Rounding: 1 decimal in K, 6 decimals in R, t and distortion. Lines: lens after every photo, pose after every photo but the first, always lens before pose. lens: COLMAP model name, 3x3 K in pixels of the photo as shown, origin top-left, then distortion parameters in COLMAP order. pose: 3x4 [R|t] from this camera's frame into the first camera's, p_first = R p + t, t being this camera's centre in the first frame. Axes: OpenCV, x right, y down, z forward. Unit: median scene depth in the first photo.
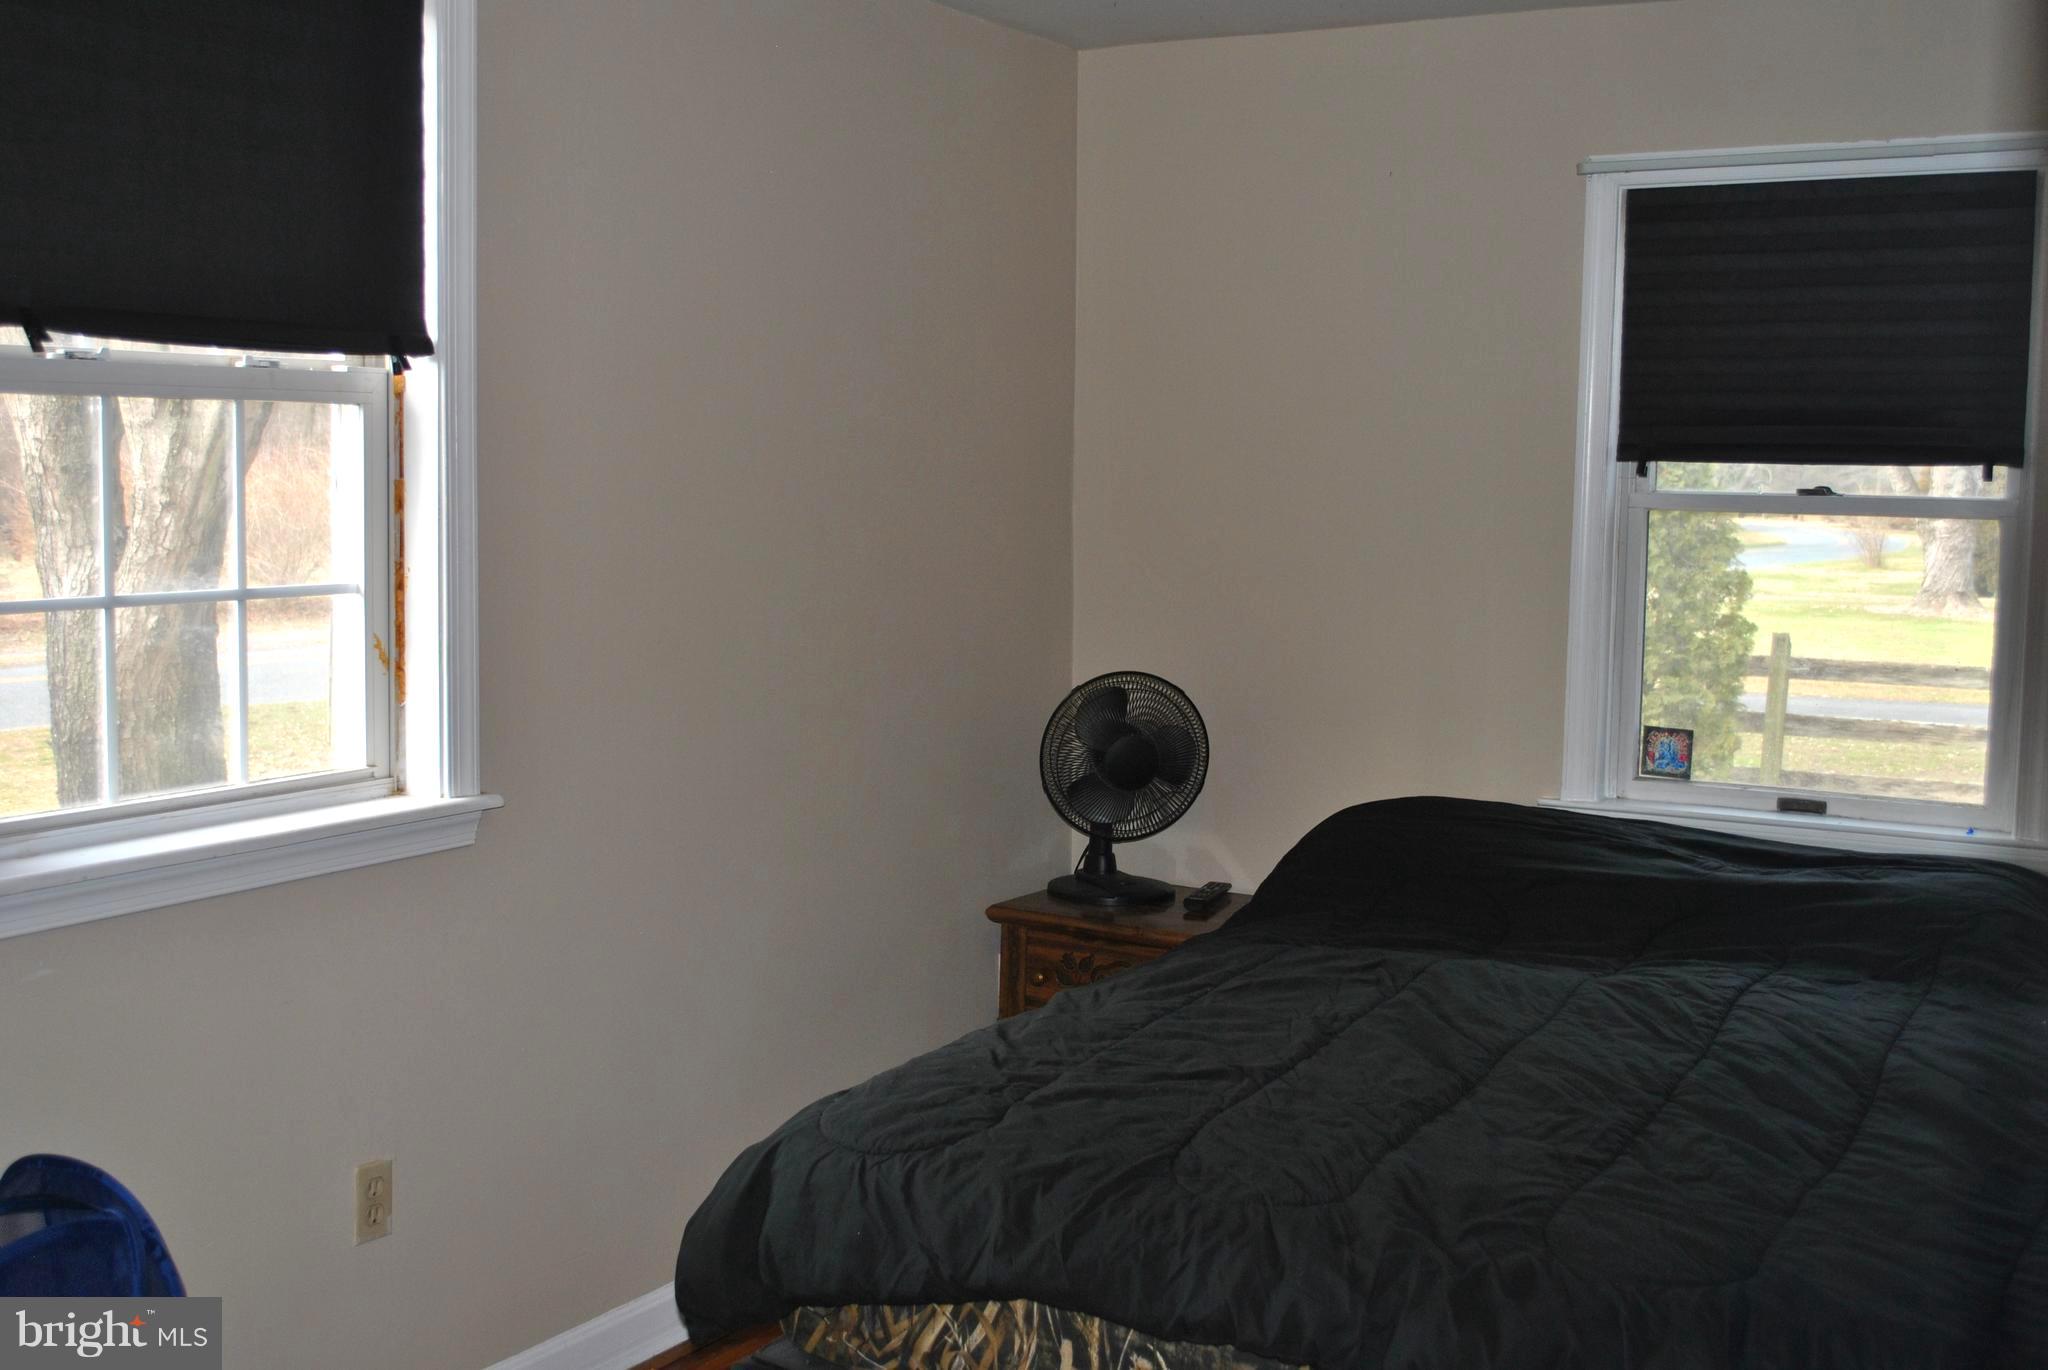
lens RADIAL K [[2191.4, 0, 1011.2], [0, 2191.4, 687.5], [0, 0, 1]] dist [-0.050819, 0.000000]
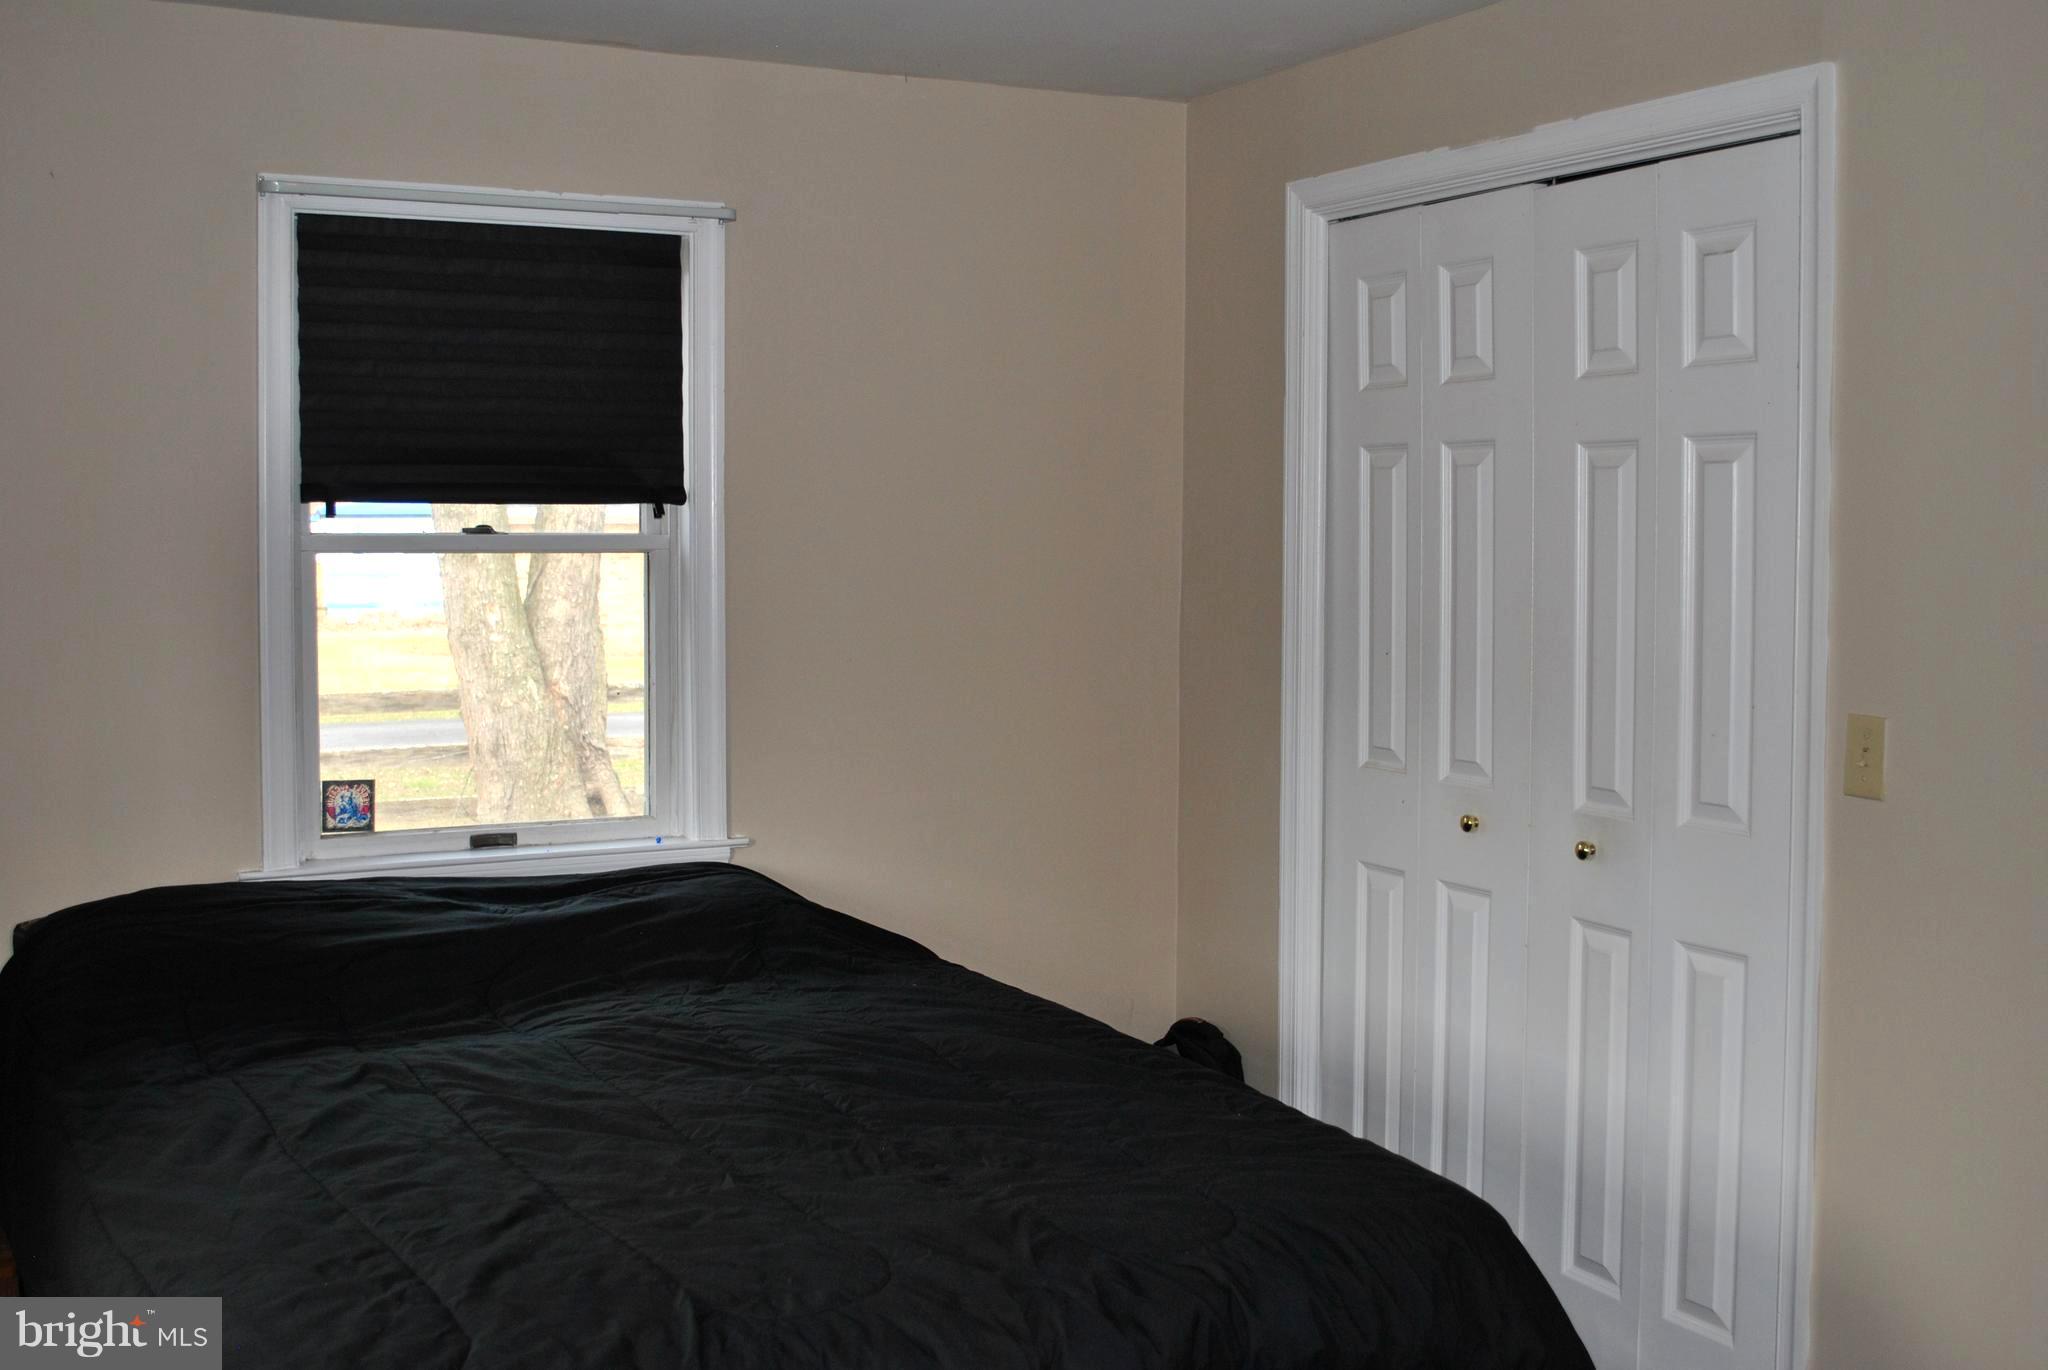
lens RADIAL K [[2191.4, 0, 1016.8], [0, 2191.4, 684.5], [0, 0, 1]] dist [-0.050819, 0.000000]
pose [[0.516814, -0.074046, 0.852890, -0.372283], [0.087029, 0.995635, 0.033704, -0.030983], [-0.851663, 0.056808, 0.521002, 0.260354]]
